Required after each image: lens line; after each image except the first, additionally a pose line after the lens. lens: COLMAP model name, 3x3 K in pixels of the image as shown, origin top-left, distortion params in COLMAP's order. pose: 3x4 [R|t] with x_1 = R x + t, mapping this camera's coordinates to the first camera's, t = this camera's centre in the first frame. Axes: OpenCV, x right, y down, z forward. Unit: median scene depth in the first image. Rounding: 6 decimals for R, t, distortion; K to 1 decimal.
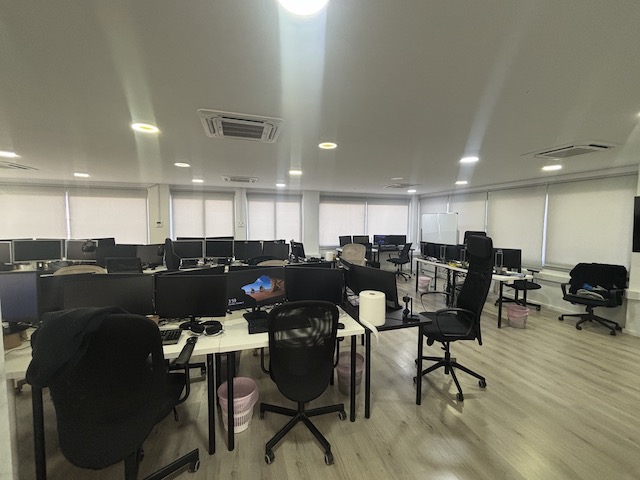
lens RADIAL K [[259.6, 0, 322.1], [0, 259.6, 242.0], [0, 0, 1]] dist [0.000170, -0.000259]
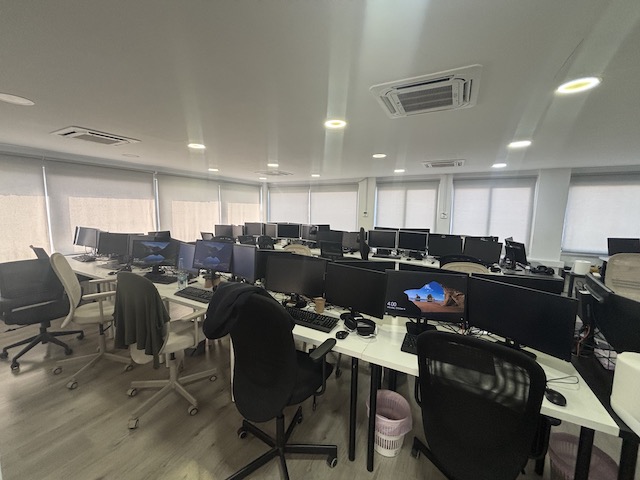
lens RADIAL K [[259.6, 0, 318.1], [0, 259.6, 239.6], [0, 0, 1]] dist [0.000170, -0.000259]
pose [[0.698251, 0.085452, -0.710735, 0.062968], [-0.067137, 0.996291, 0.053827, -0.013435], [0.712698, 0.010132, 0.701398, 0.171142]]
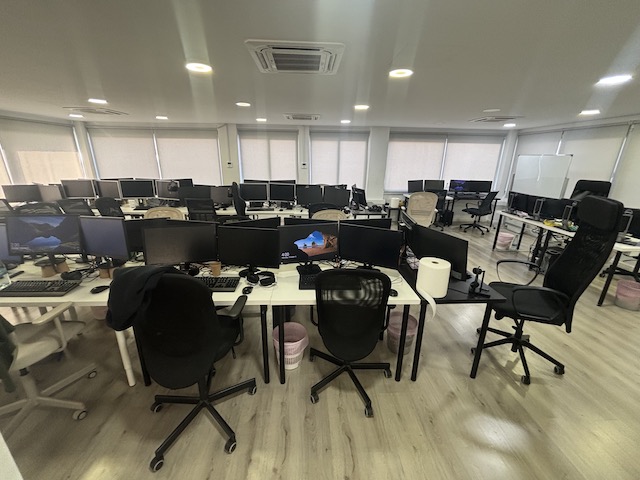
lens RADIAL K [[259.6, 0, 320.6], [0, 259.6, 241.1], [0, 0, 1]] dist [0.000170, -0.000259]
pose [[0.966665, 0.084908, -0.241558, 0.022039], [-0.027362, 0.972270, 0.232256, -0.050133], [0.254580, -0.217904, 0.942182, 0.075118]]
